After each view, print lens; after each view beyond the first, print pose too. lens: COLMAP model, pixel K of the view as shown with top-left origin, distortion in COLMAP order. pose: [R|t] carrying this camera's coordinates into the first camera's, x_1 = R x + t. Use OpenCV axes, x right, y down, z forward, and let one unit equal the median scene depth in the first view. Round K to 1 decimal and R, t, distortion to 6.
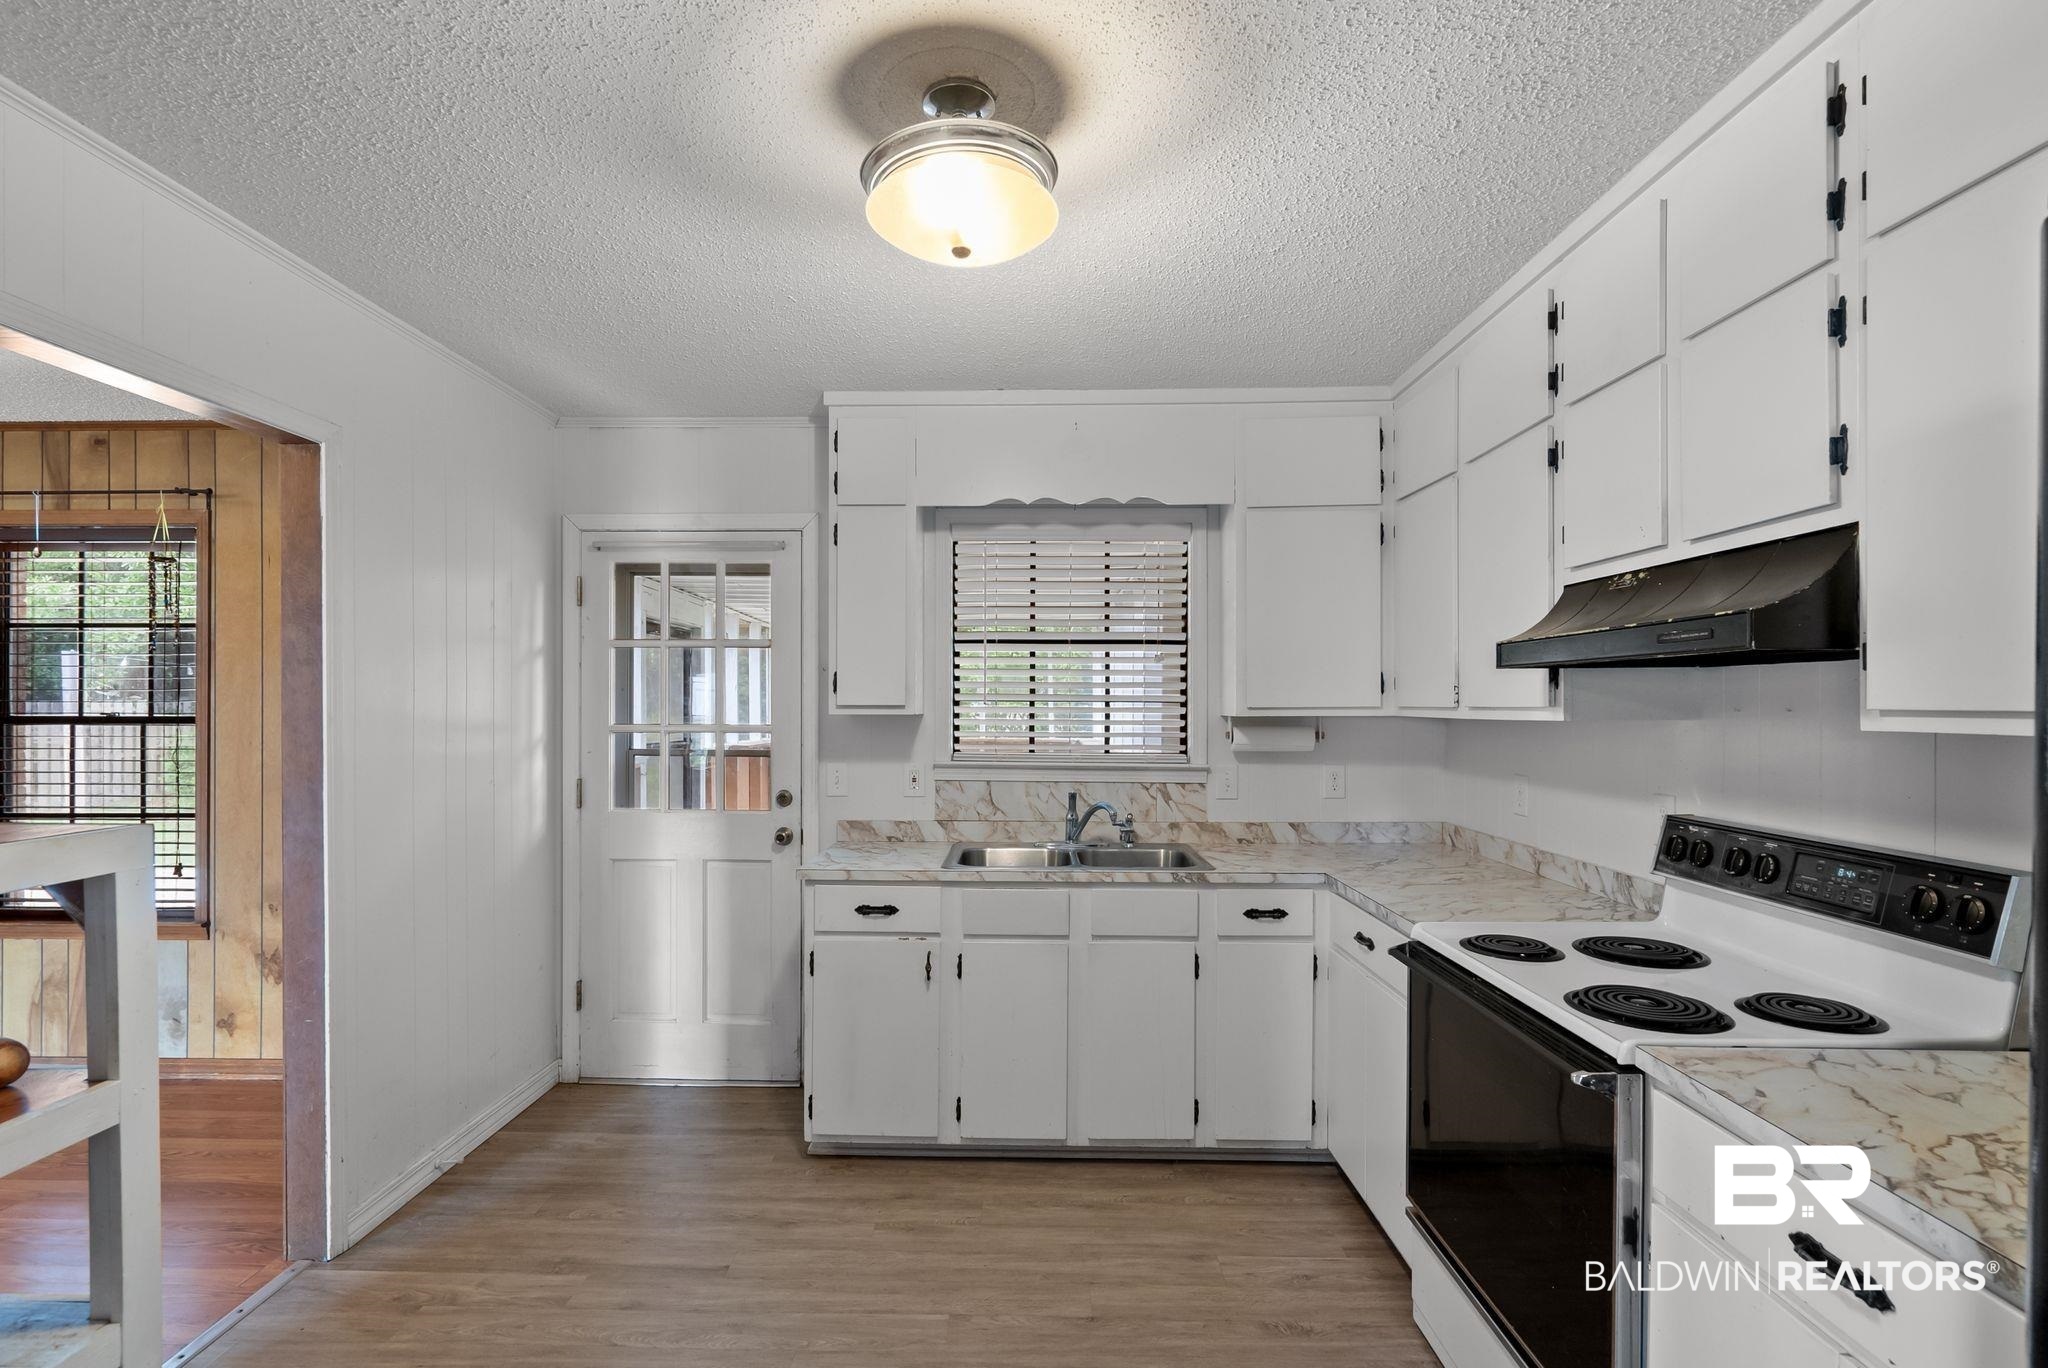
lens RADIAL K [[967.4, 0, 1012.2], [0, 967.4, 686.4], [0, 0, 1]] dist [-0.022347, 0.000014]
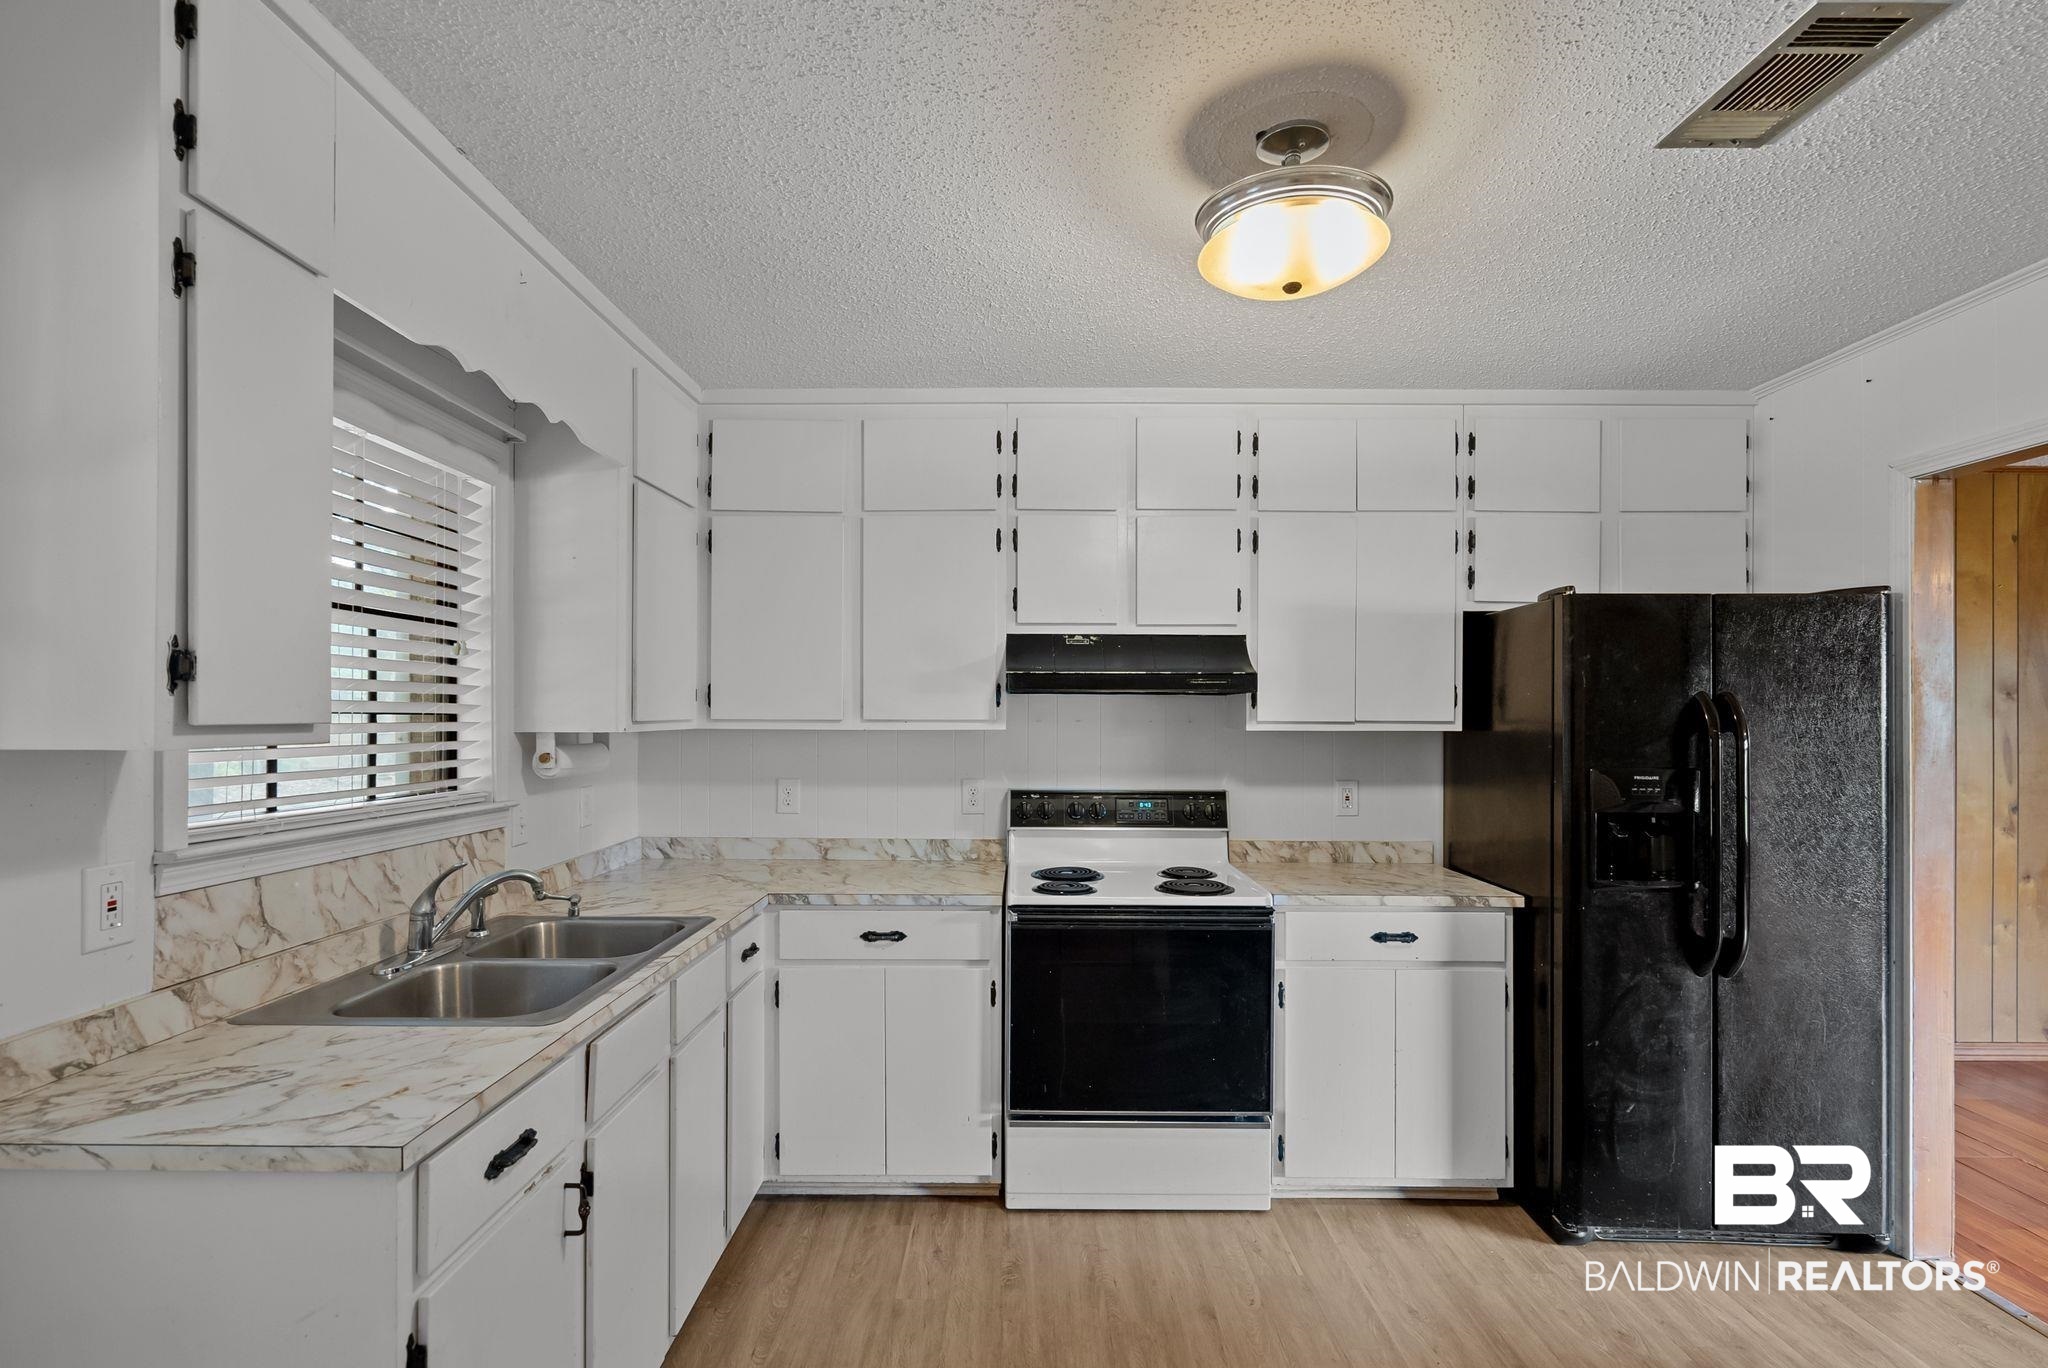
lens RADIAL K [[931.8, 0, 1024.6], [0, 931.8, 701.3], [0, 0, 1]] dist [-0.004801, 0.000189]
pose [[-0.020143, 0.014366, 0.999694, -0.558274], [-0.021044, 0.999669, -0.014790, 0.009457], [-0.999576, -0.021335, -0.019834, 0.698810]]
